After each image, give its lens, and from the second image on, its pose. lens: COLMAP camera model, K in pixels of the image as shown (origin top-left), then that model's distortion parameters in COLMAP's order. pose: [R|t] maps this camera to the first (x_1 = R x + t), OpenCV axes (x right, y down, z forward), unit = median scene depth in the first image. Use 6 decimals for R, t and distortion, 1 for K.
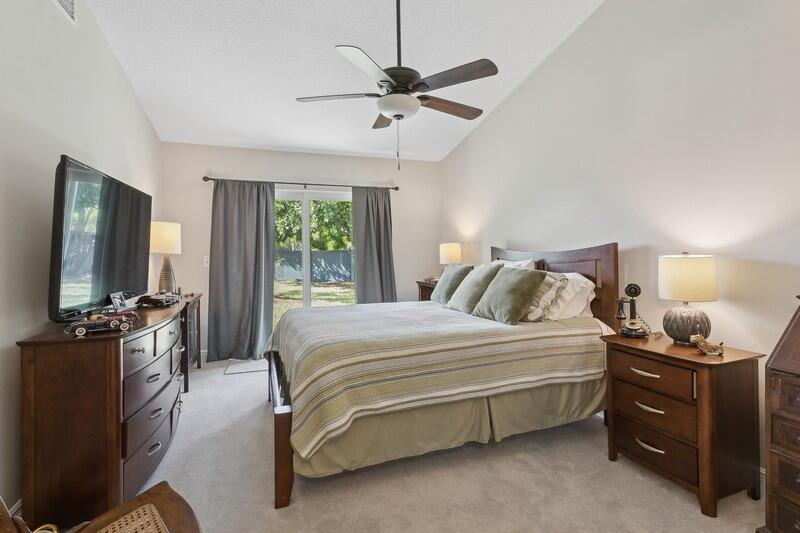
lens RADIAL K [[376.3, 0, 398.0], [0, 376.3, 263.4], [0, 0, 1]] dist [-0.002477, 0.007387]
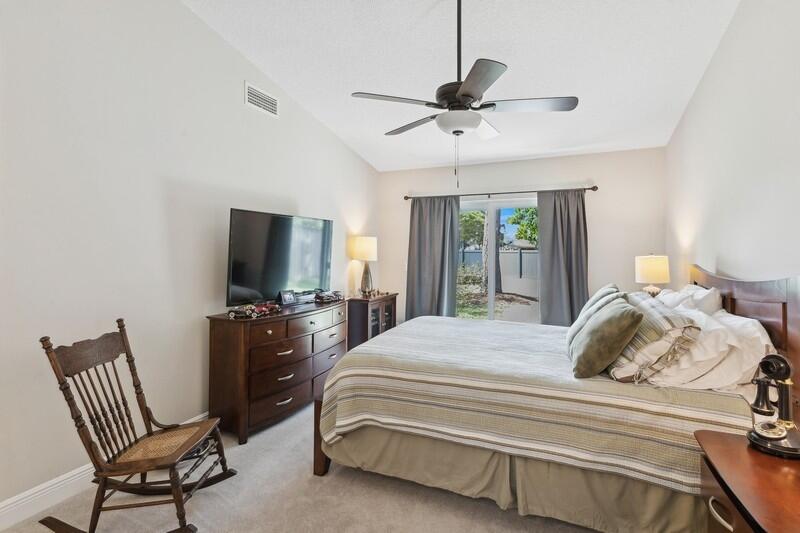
lens RADIAL K [[376.3, 0, 398.0], [0, 376.3, 263.4], [0, 0, 1]] dist [-0.002477, 0.007387]
pose [[0.734491, 0.037422, -0.677586, 0.513918], [-0.035458, 0.999231, 0.016750, -0.062894], [0.677692, 0.011723, 0.735253, 0.182927]]
